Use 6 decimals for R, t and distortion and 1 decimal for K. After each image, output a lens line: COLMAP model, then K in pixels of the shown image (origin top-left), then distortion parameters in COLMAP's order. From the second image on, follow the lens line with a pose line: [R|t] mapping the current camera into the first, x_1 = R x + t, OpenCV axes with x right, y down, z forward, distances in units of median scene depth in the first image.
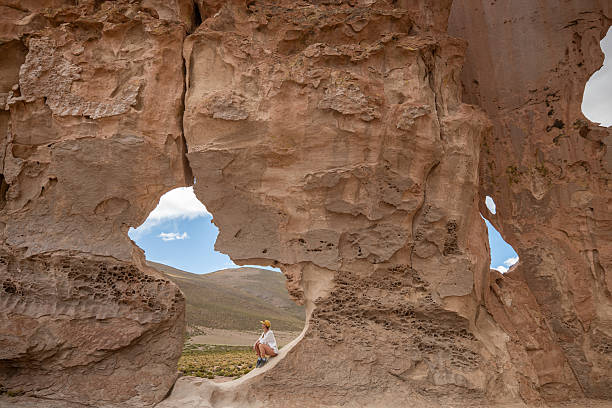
lens RADIAL K [[429.9, 0, 308.4], [0, 429.9, 204.3], [0, 0, 1]] dist [0.010102, -0.009039]
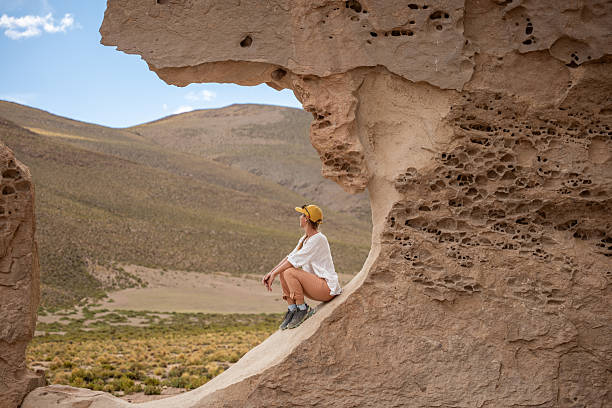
lens RADIAL K [[1216.9, 0, 303.4], [0, 1216.9, 205.0], [0, 0, 1]] dist [0.006807, 0.000000]
pose [[0.995022, -0.023162, -0.096923, 0.034395], [0.044663, 0.973110, 0.225969, 0.019679], [0.089083, -0.229174, 0.969301, 0.038770]]
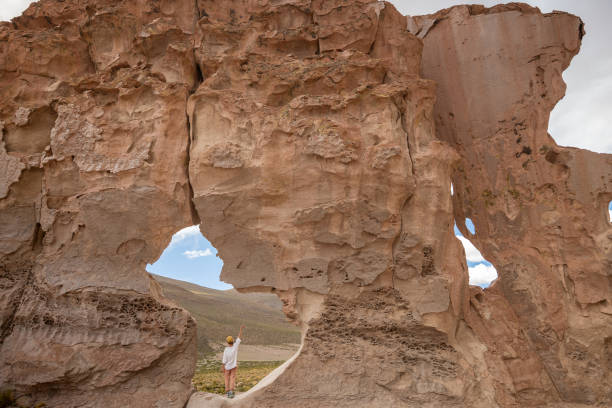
lens RADIAL K [[429.9, 0, 308.0], [0, 429.9, 202.3], [0, 0, 1]] dist [0.010102, -0.009039]
pose [[0.997763, -0.049226, -0.045238, 0.079685], [0.047798, 0.998340, -0.032120, -0.054073], [0.046744, 0.029886, 0.998460, -0.145345]]
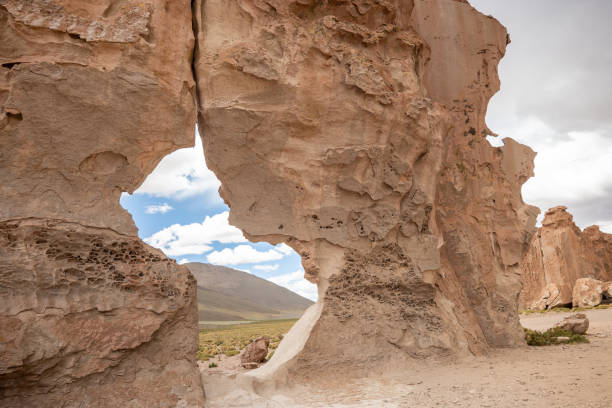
lens RADIAL K [[429.9, 0, 309.1], [0, 429.9, 204.5], [0, 0, 1]] dist [0.010102, -0.009039]
pose [[0.874494, 0.048923, 0.482562, -0.497994], [-0.063524, 0.997883, 0.013951, 0.044156], [-0.480858, -0.042855, 0.875751, 0.162963]]
